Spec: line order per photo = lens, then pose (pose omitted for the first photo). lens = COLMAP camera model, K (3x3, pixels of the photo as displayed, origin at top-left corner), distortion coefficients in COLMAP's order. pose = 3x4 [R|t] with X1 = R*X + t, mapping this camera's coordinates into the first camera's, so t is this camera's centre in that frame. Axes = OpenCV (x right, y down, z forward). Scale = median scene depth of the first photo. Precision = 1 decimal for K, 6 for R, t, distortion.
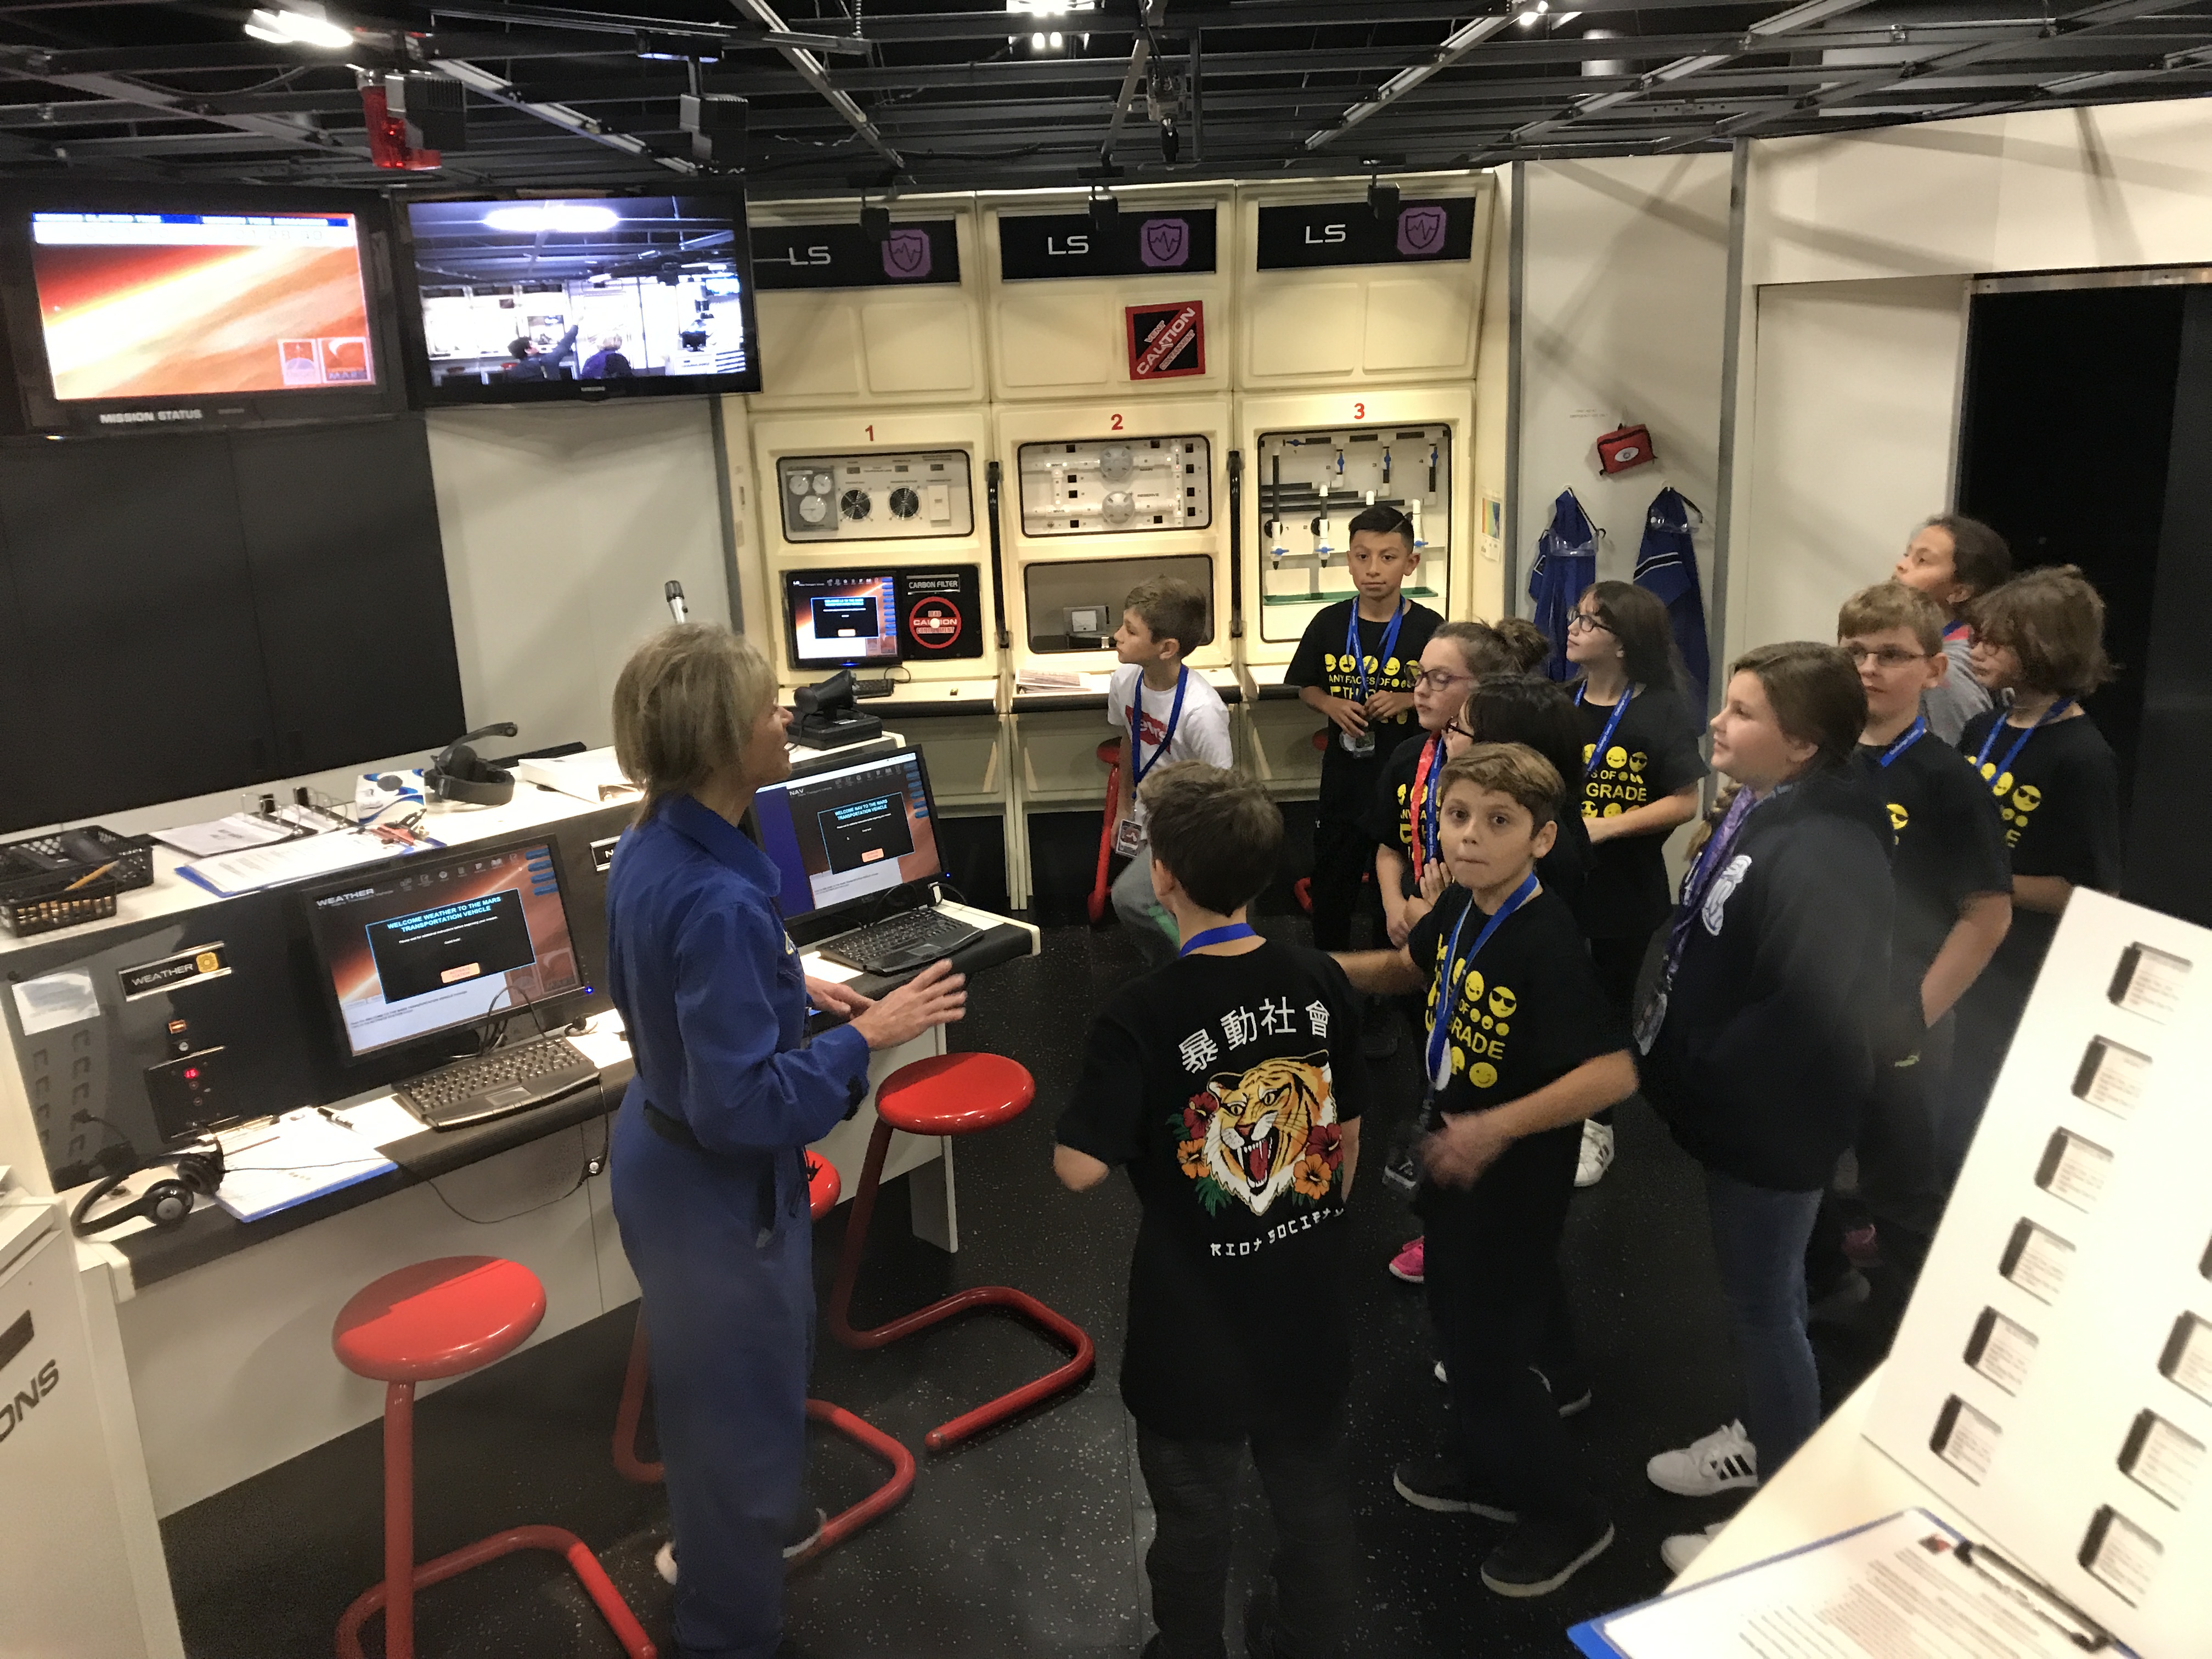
lens RADIAL K [[1836.3, 0, 1103.6], [0, 1836.3, 825.4], [0, 0, 1]] dist [0.035258, -0.013181]
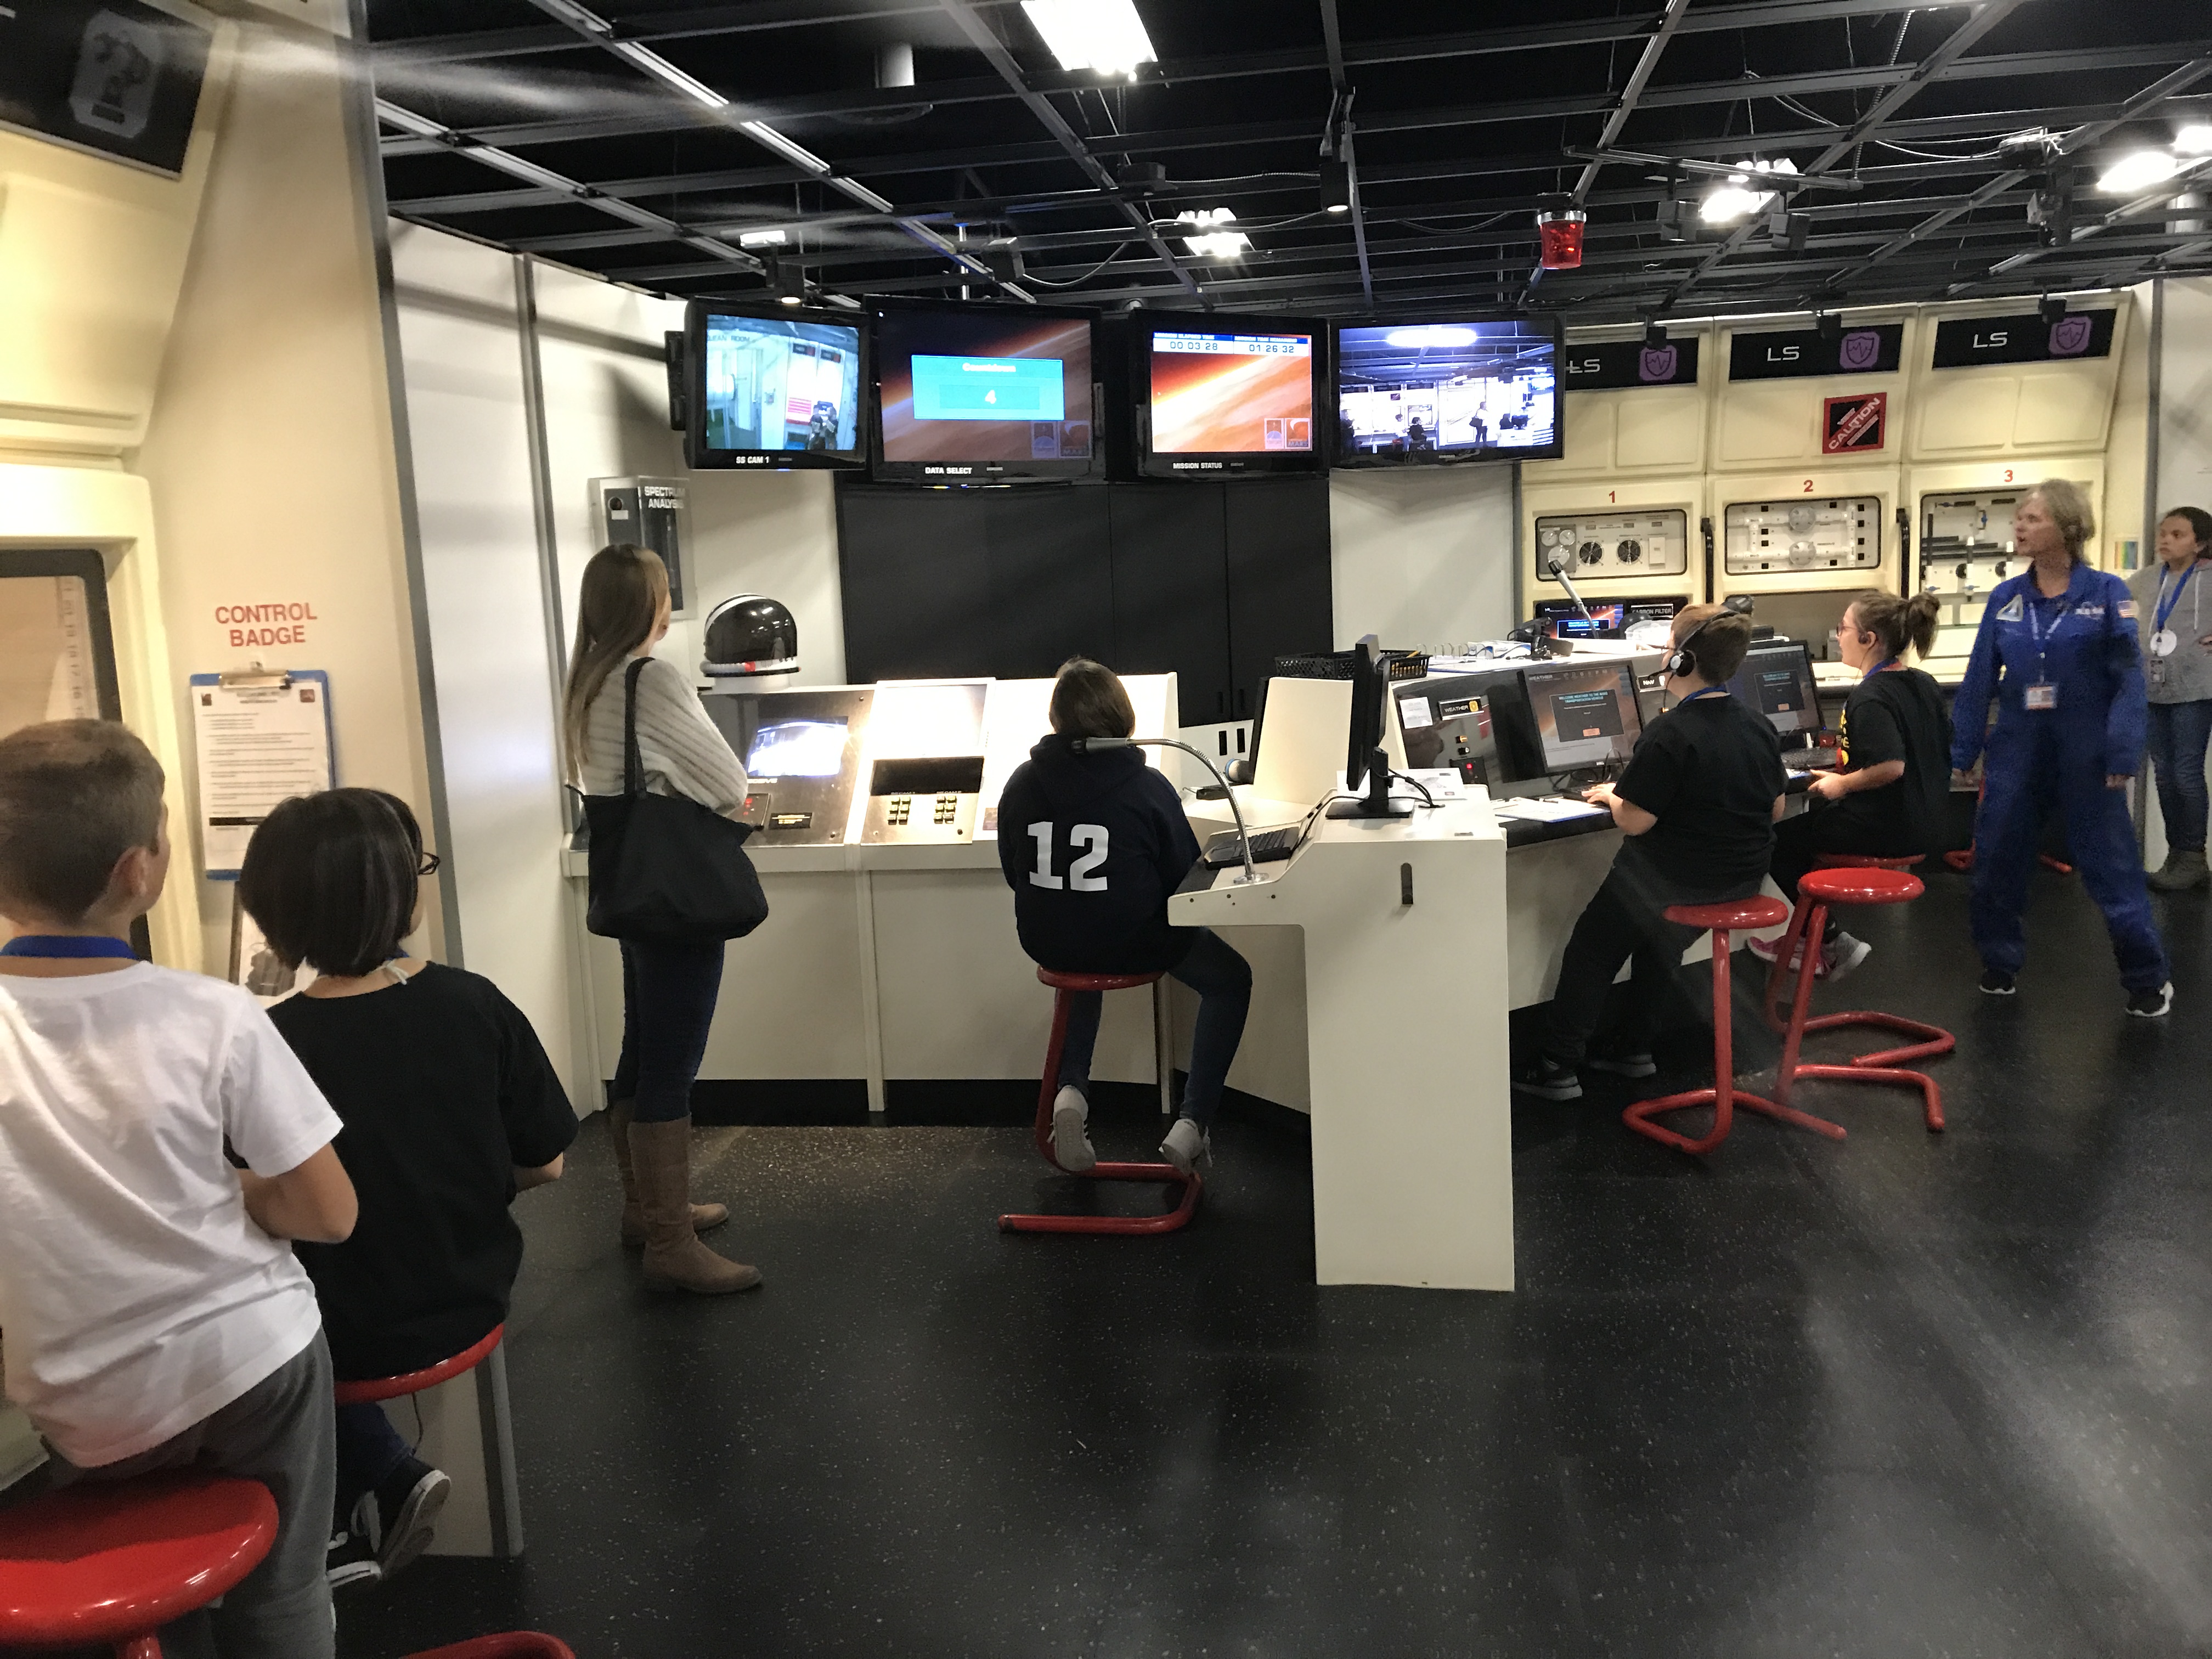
lens RADIAL K [[1836.3, 0, 1108.1], [0, 1836.3, 831.8], [0, 0, 1]] dist [0.035258, -0.013181]
pose [[0.983430, 0.025564, -0.179476, -0.252089], [-0.044140, 0.993979, -0.100286, 0.187790], [0.175832, 0.106547, 0.978637, -0.366098]]
